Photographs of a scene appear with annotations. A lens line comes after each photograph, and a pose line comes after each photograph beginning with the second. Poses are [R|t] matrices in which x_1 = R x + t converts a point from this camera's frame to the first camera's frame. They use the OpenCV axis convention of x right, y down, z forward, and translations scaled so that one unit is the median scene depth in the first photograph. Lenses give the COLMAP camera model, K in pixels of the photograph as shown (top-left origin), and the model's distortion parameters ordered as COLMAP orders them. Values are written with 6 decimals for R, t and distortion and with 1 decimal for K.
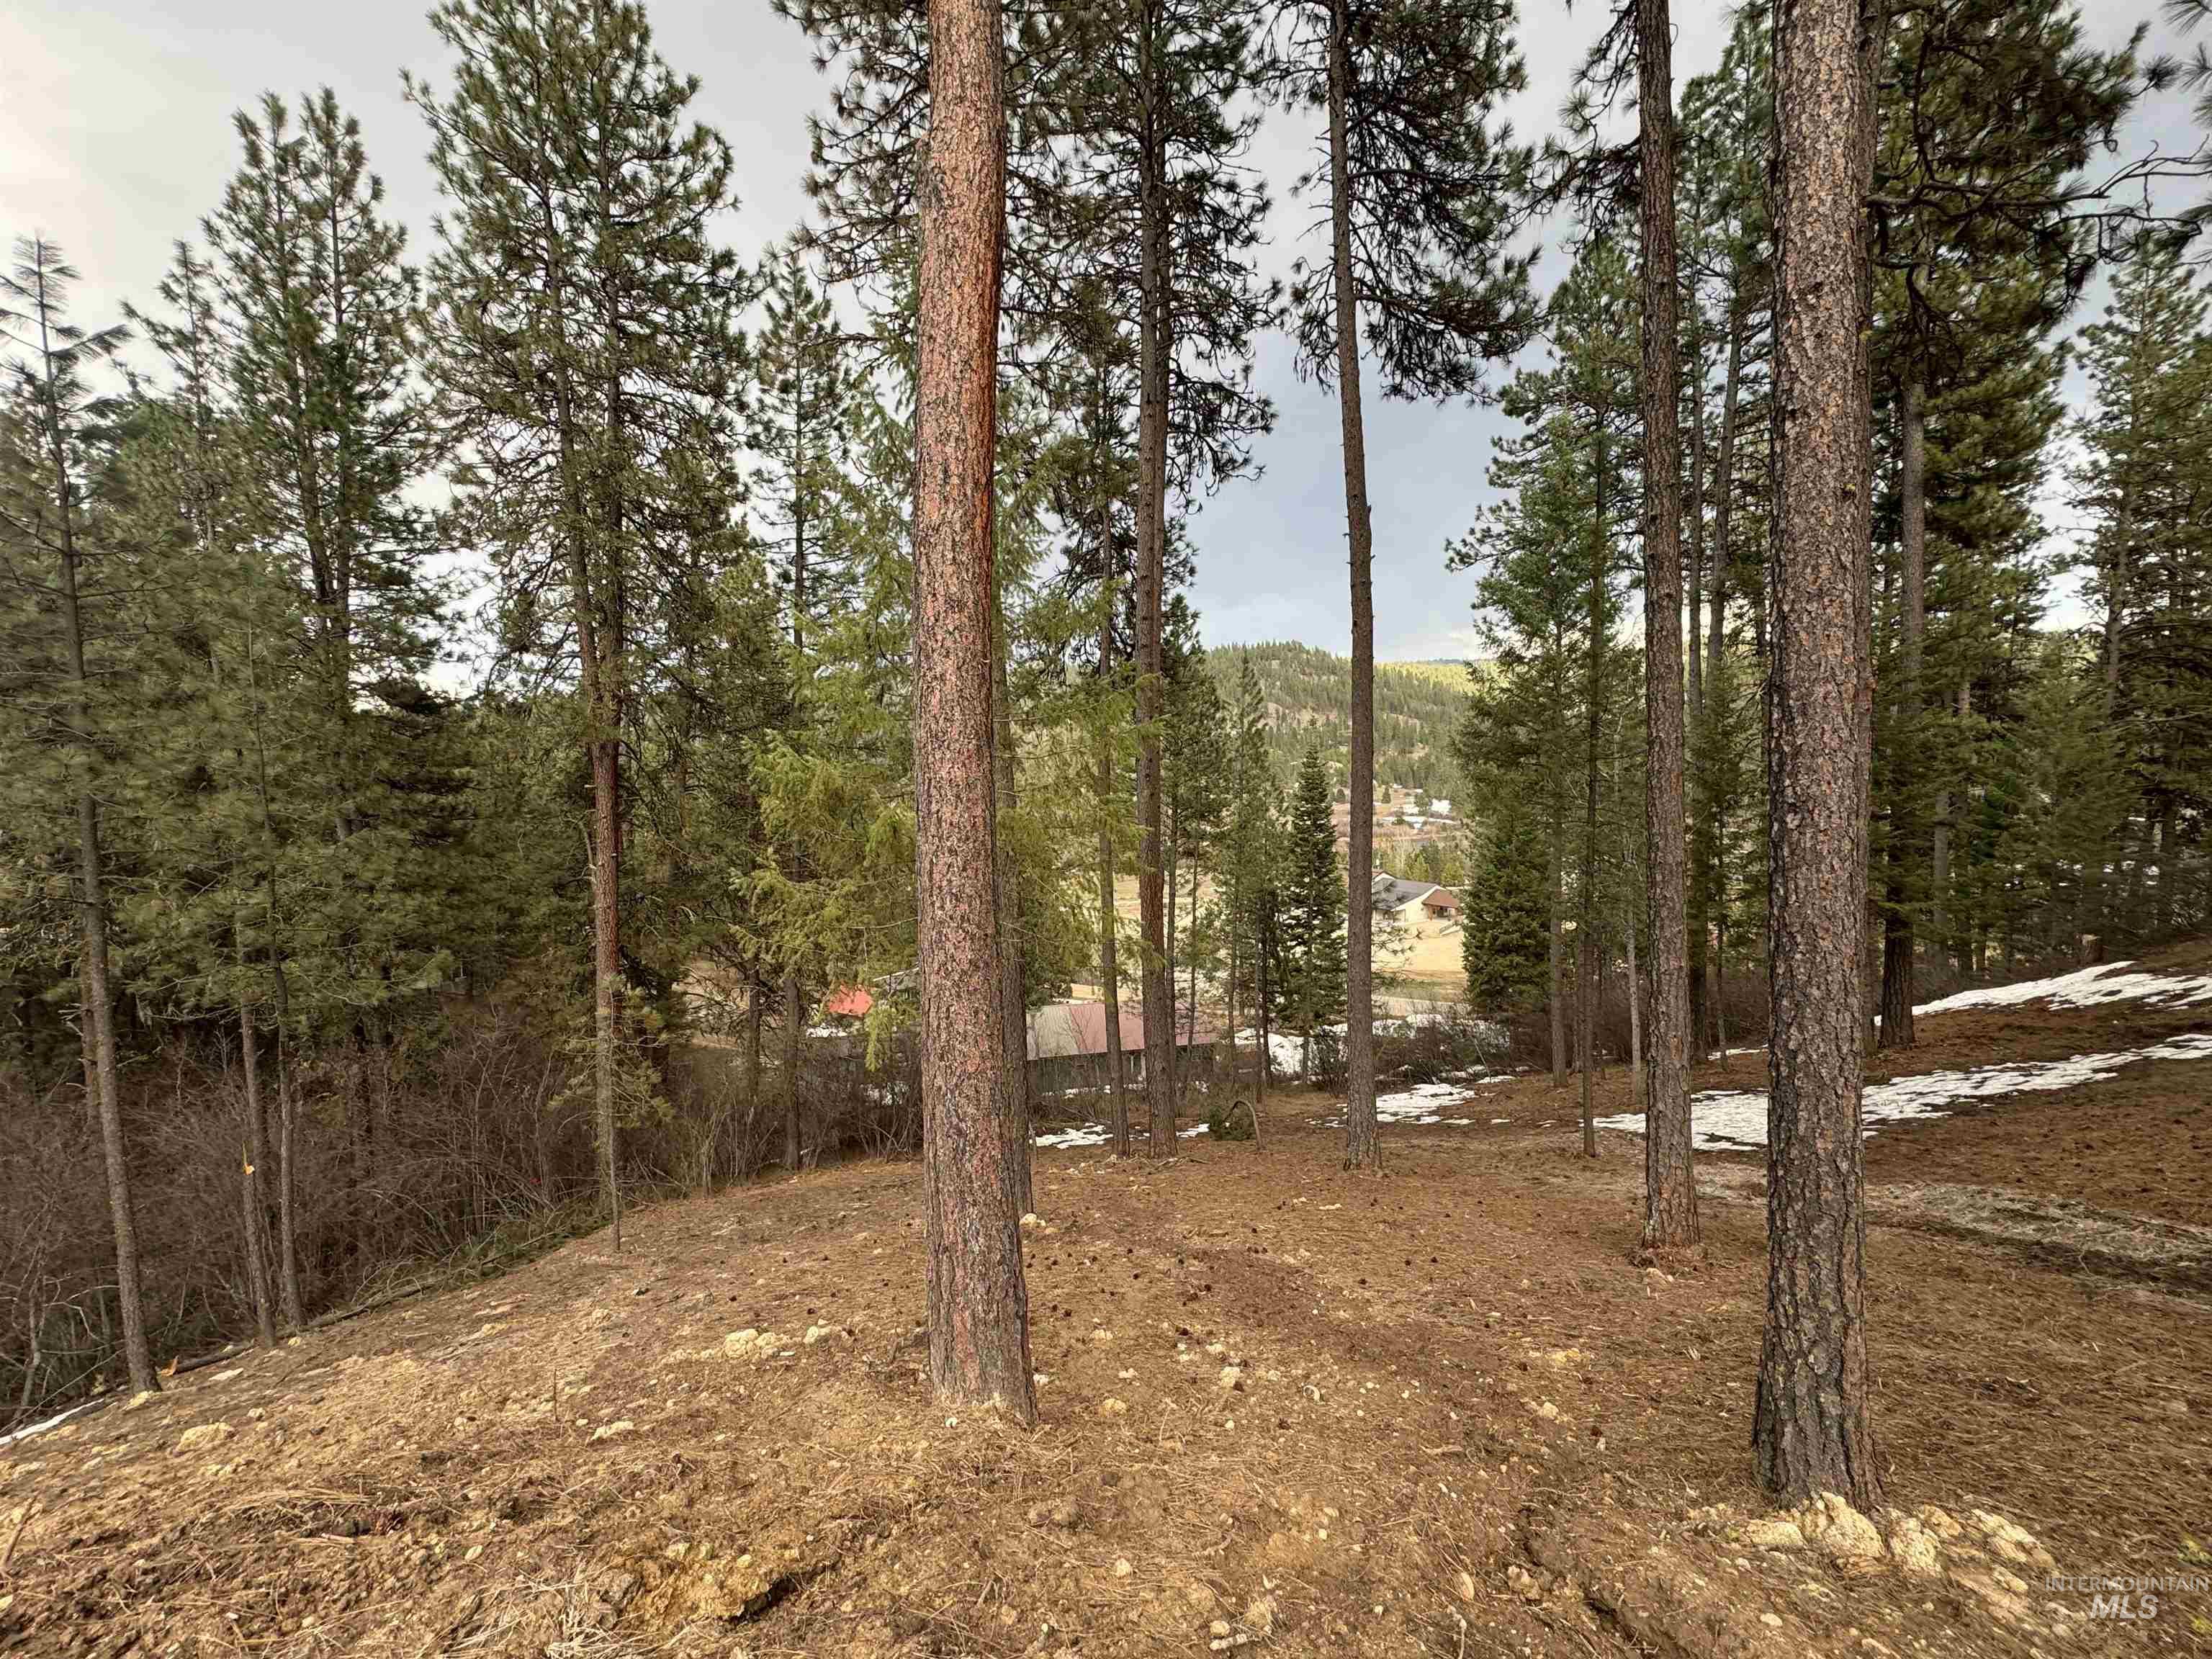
lens RADIAL K [[876.1, 0, 1106.0], [0, 876.1, 829.5], [0, 0, 1]] dist [-0.000974, 0.000413]
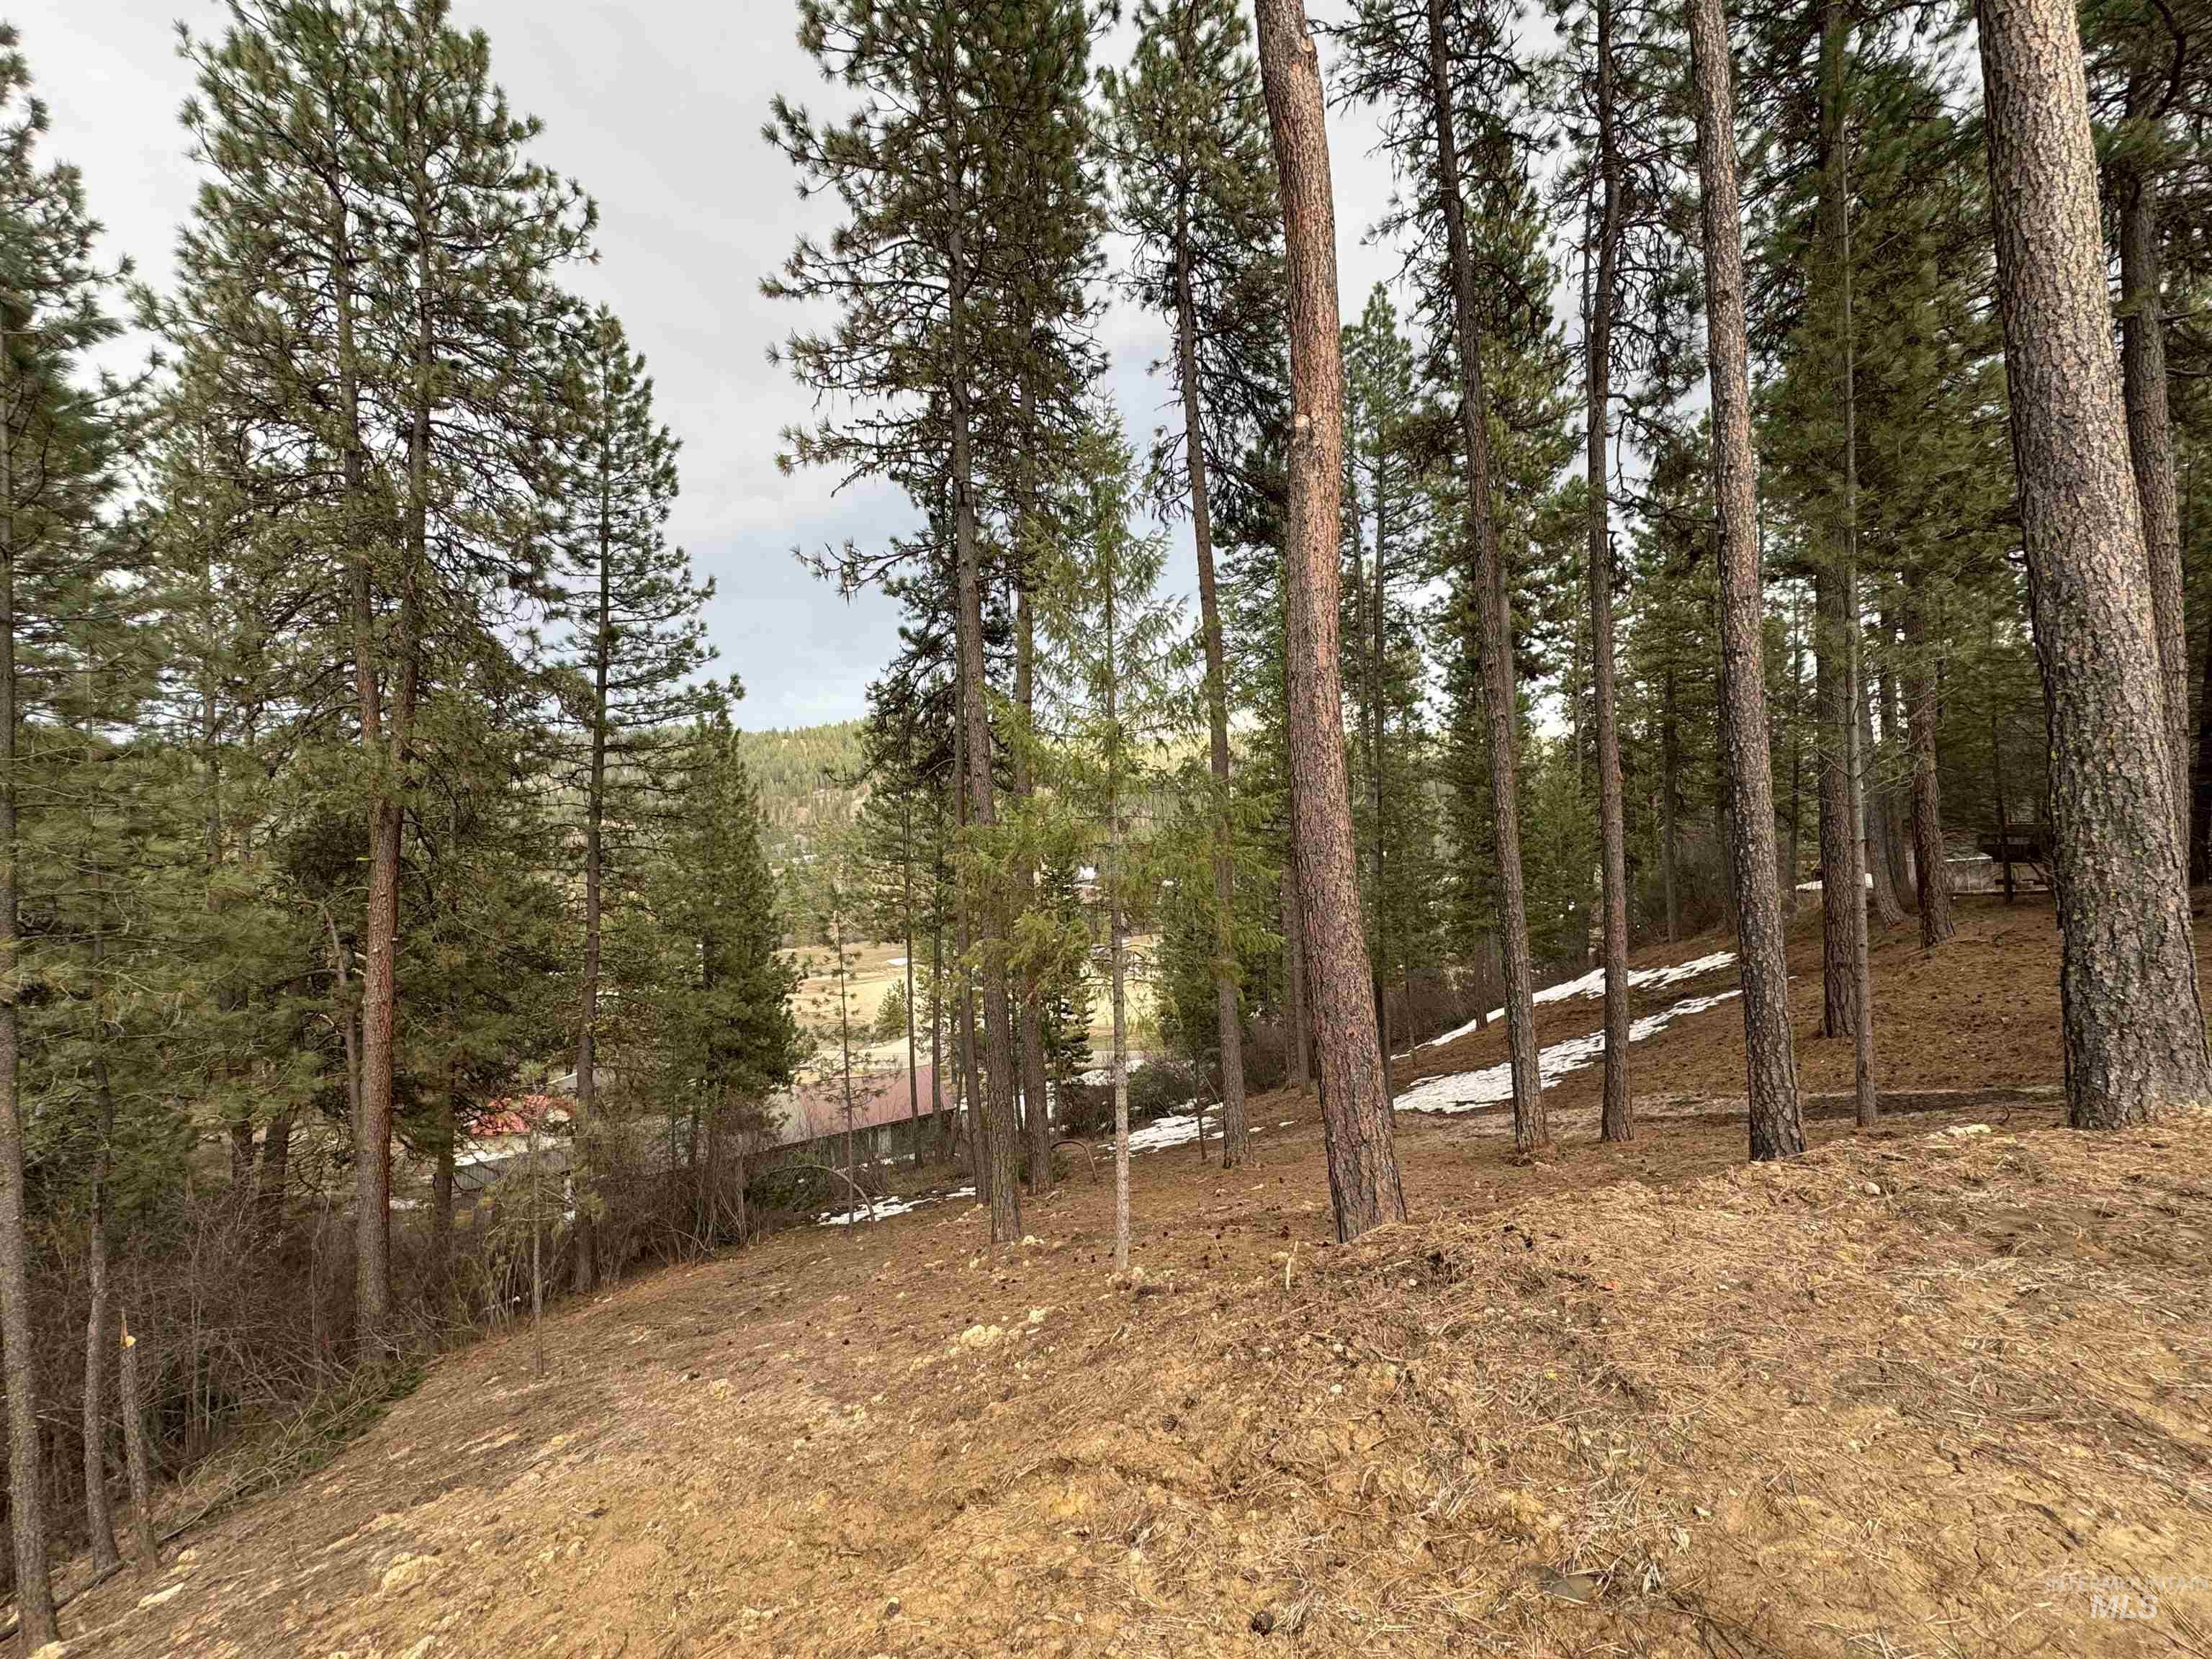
lens RADIAL K [[876.1, 0, 1106.0], [0, 876.1, 829.5], [0, 0, 1]] dist [-0.000974, 0.000413]
pose [[0.923615, -0.002767, 0.383312, -0.259615], [0.033668, 0.996695, -0.073929, 0.009130], [-0.381841, 0.081188, 0.920655, -0.057599]]
